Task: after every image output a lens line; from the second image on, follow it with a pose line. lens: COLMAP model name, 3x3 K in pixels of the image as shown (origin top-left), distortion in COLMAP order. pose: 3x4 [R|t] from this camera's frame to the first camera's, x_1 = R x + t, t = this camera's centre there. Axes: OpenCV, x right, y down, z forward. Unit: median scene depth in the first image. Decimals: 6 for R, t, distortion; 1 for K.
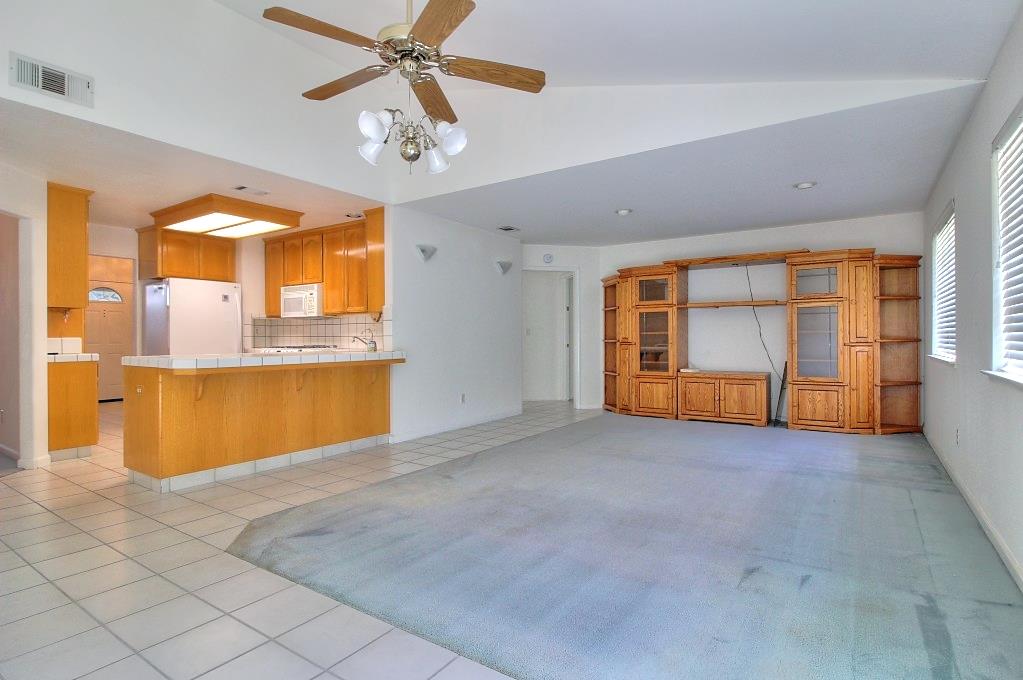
lens RADIAL K [[514.1, 0, 515.6], [0, 514.1, 340.1], [0, 0, 1]] dist [0.002185, -0.011262]
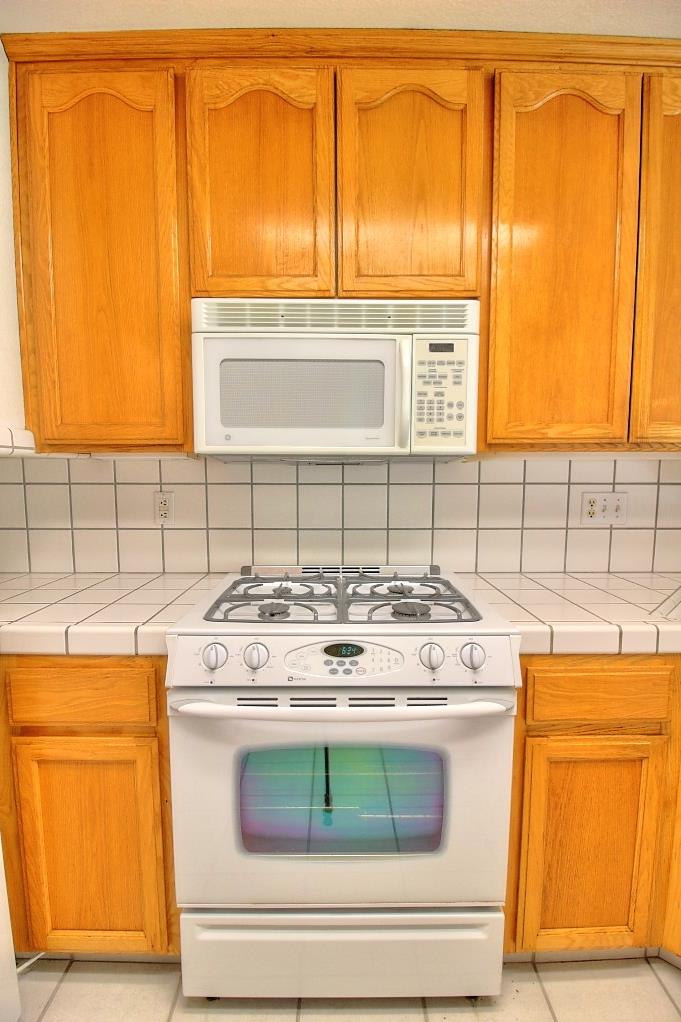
lens RADIAL K [[470.2, 0, 336.6], [0, 470.2, 516.5], [0, 0, 1]] dist [-0.001545, -0.012481]
pose [[0.829385, -0.048763, 0.556545, -0.614001], [0.000590, 0.996260, 0.086409, -0.041317], [-0.558677, -0.071338, 0.826312, 0.969046]]
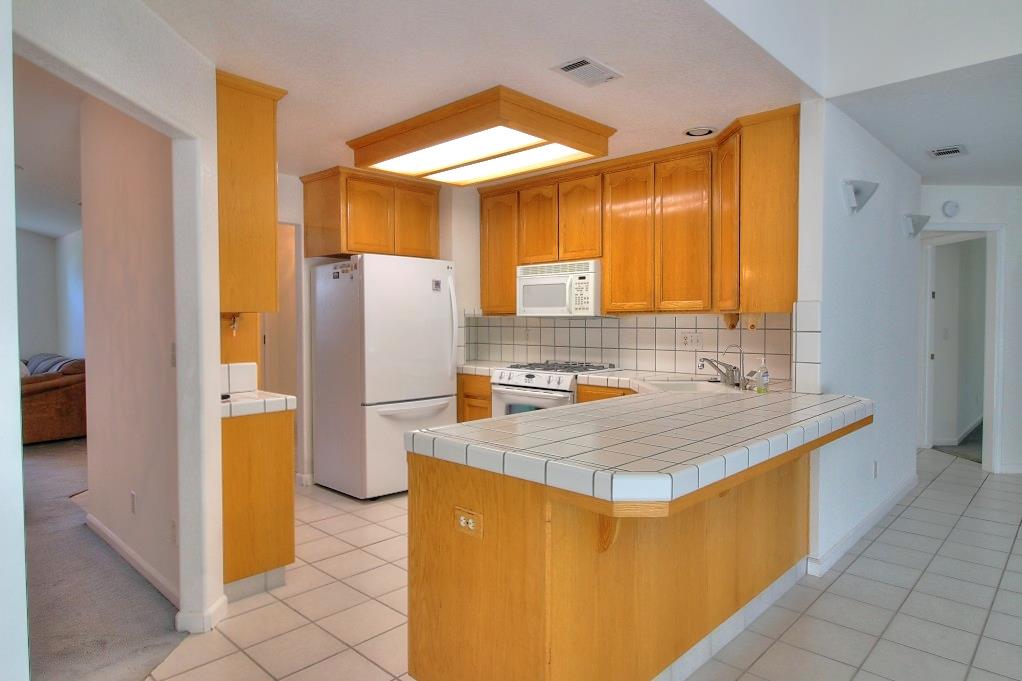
lens RADIAL K [[610.5, 0, 516.5], [0, 610.5, 336.7], [0, 0, 1]] dist [0.001742, 0.000000]
pose [[0.986352, 0.006509, -0.164523, -0.401662], [-0.002742, 0.999729, 0.023112, -0.043088], [0.164629, -0.022345, 0.986102, 0.339393]]
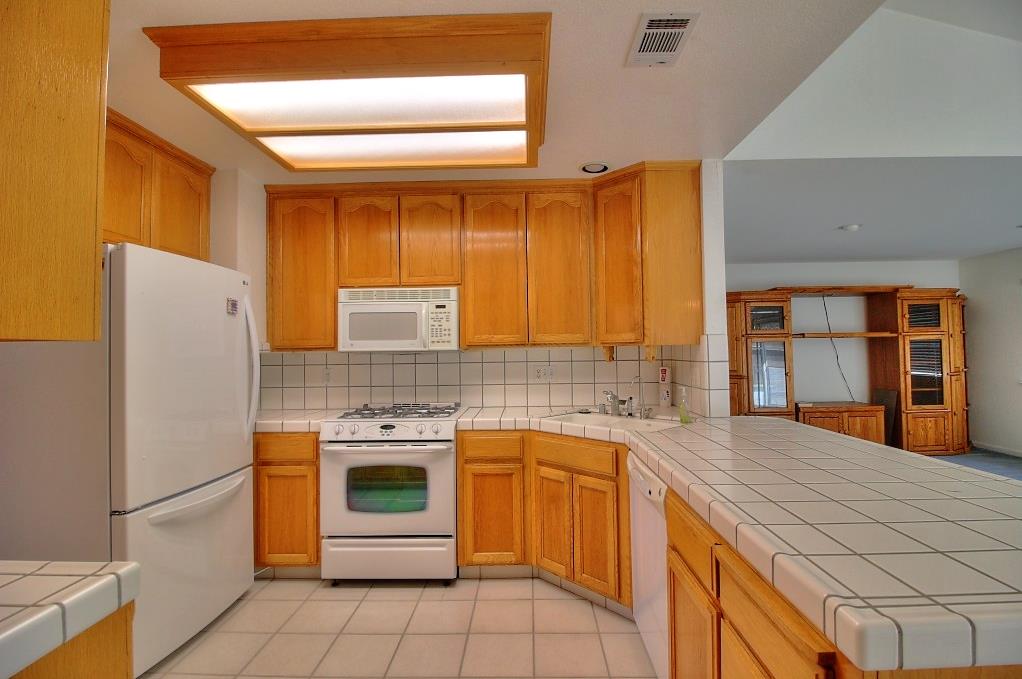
lens RADIAL K [[477.6, 0, 519.7], [0, 477.6, 336.0], [0, 0, 1]] dist [0.000280, -0.010314]
pose [[0.839004, 0.009378, 0.544044, -0.665019], [0.015326, 0.999047, -0.040856, -0.044442], [-0.543909, 0.042617, 0.838061, 0.631864]]
